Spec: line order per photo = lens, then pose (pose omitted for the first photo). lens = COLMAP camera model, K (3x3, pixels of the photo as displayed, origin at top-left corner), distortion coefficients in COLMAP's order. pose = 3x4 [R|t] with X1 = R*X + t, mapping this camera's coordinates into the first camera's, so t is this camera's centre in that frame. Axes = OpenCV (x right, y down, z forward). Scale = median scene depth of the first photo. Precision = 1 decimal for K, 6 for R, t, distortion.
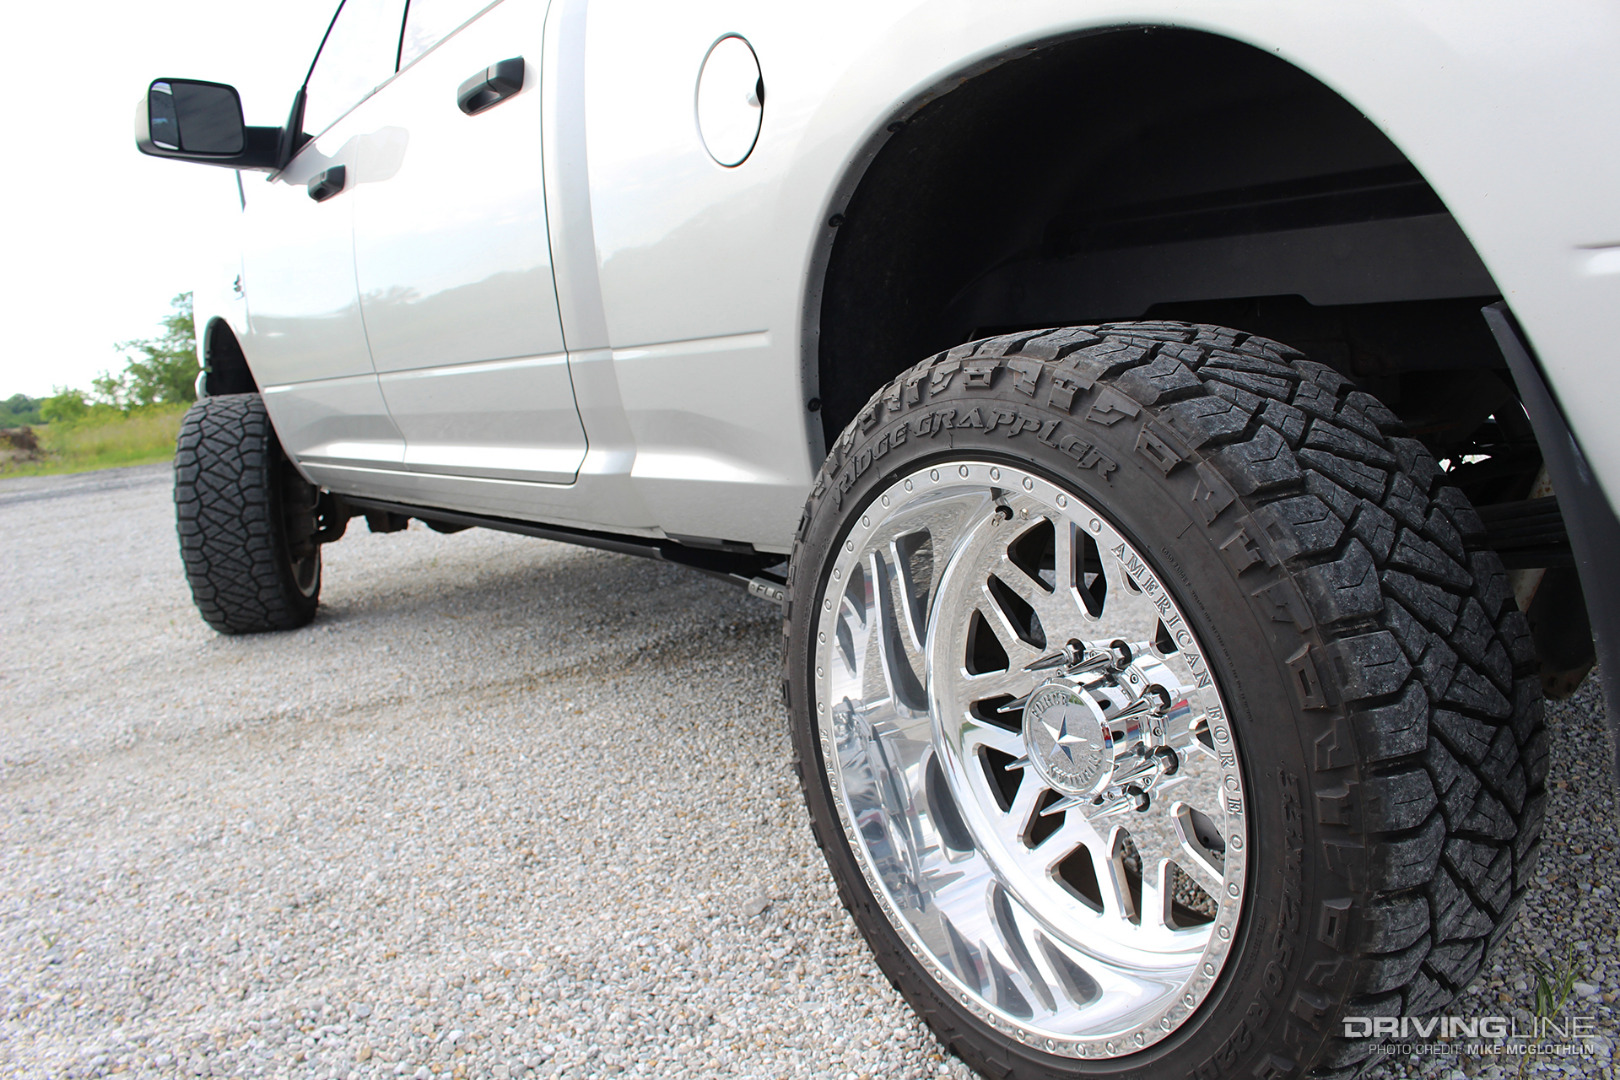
lens RADIAL K [[1618.8, 0, 808.6], [0, 1618.8, 541.3], [0, 0, 1]] dist [-0.010733, 0.000000]
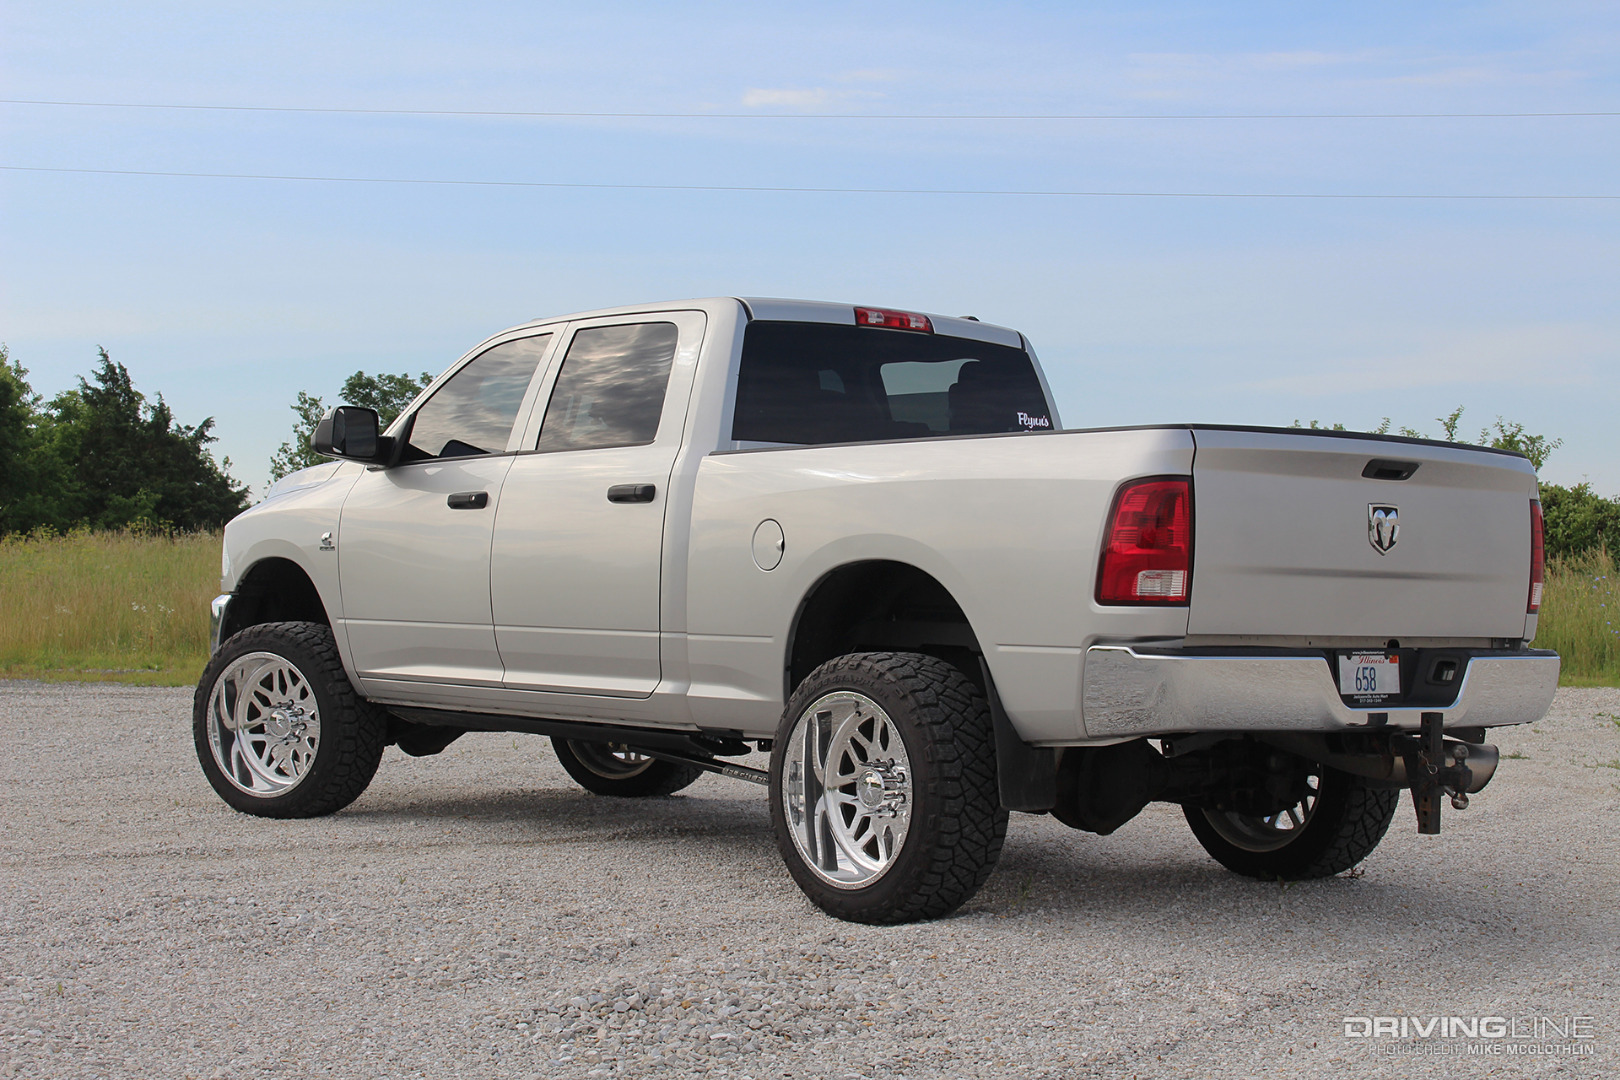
lens RADIAL K [[2626.4, 0, 808.3], [0, 2626.4, 540.9], [0, 0, 1]] dist [0.184112, 0.000000]
pose [[0.991712, 0.110965, 0.064756, -0.339272], [-0.100786, 0.984501, -0.143526, 0.402594], [-0.079679, 0.135810, 0.987526, -4.082225]]
